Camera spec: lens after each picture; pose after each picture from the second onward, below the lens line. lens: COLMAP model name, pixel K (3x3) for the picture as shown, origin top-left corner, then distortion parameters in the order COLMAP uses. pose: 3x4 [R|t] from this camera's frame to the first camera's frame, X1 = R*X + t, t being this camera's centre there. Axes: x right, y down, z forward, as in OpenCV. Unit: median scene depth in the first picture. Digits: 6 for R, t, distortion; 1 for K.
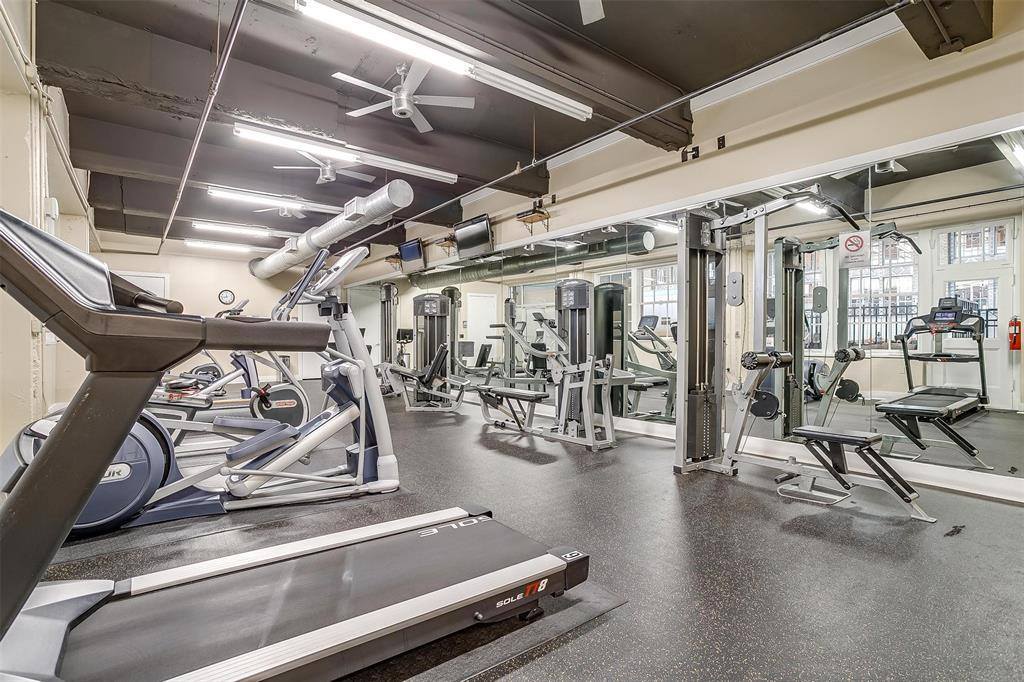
lens RADIAL K [[490.6, 0, 512.0], [0, 490.6, 341.0], [0, 0, 1]] dist [-0.056202, 0.024290]
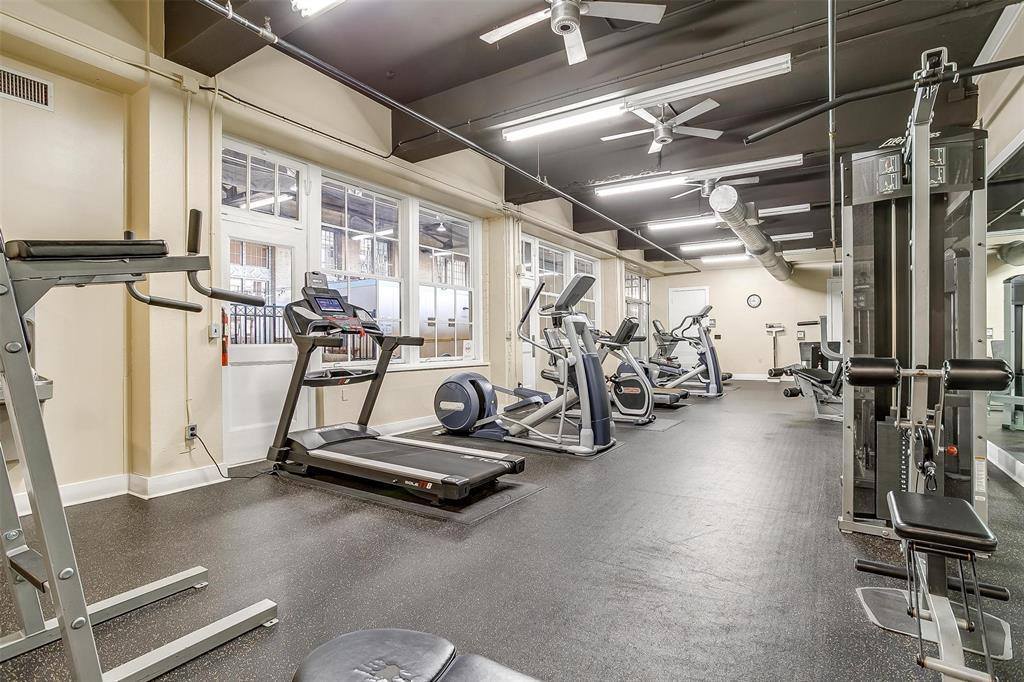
lens RADIAL K [[490.6, 0, 512.0], [0, 490.6, 341.0], [0, 0, 1]] dist [-0.056202, 0.024290]
pose [[0.354119, -0.004880, -0.935188, 0.668757], [0.005190, 0.999981, -0.003253, 0.000599], [0.935186, -0.003702, 0.354138, 0.251137]]
